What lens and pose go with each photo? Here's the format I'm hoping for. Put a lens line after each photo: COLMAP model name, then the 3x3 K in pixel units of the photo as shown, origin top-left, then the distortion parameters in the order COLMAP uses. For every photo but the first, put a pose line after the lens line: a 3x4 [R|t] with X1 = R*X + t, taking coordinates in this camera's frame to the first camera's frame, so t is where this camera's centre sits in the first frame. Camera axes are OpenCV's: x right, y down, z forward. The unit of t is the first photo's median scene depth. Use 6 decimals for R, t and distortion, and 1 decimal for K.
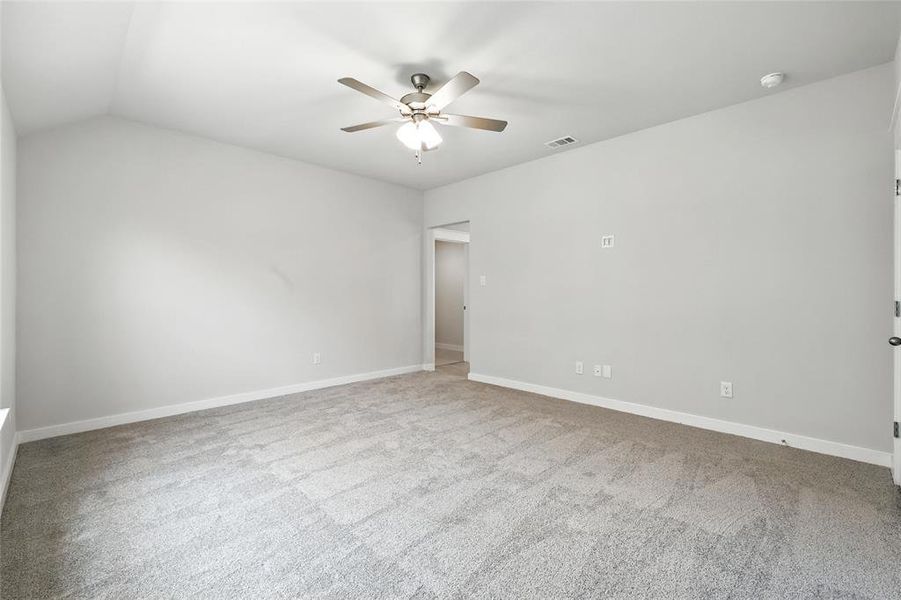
lens RADIAL K [[400.0, 0, 451.3], [0, 400.0, 293.1], [0, 0, 1]] dist [0.002337, 0.000258]
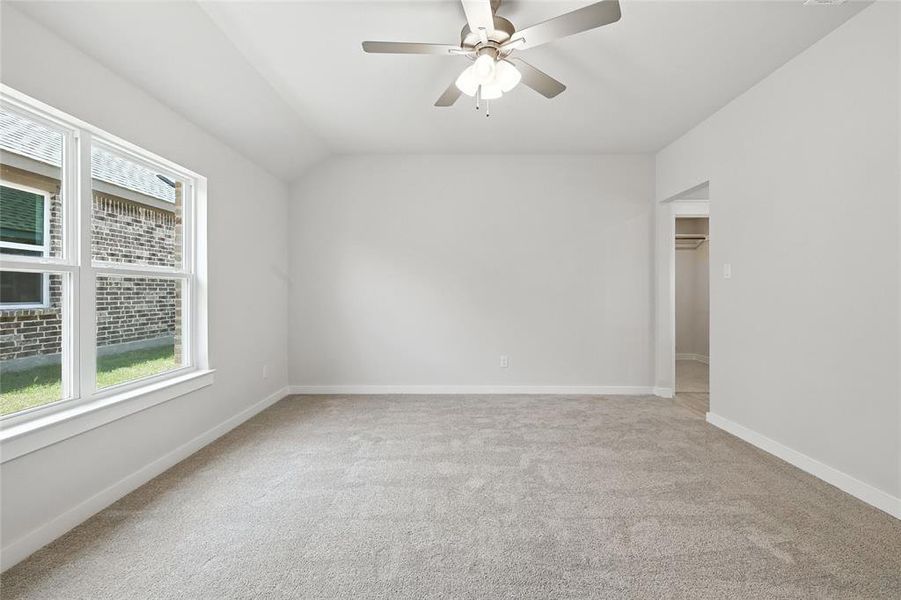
lens RADIAL K [[400.0, 0, 451.3], [0, 400.0, 293.1], [0, 0, 1]] dist [0.002337, 0.000258]
pose [[0.702685, 0.005512, -0.711480, 0.209581], [-0.001781, 0.999980, 0.005989, -0.000534], [0.711499, -0.002941, 0.702681, 0.224969]]
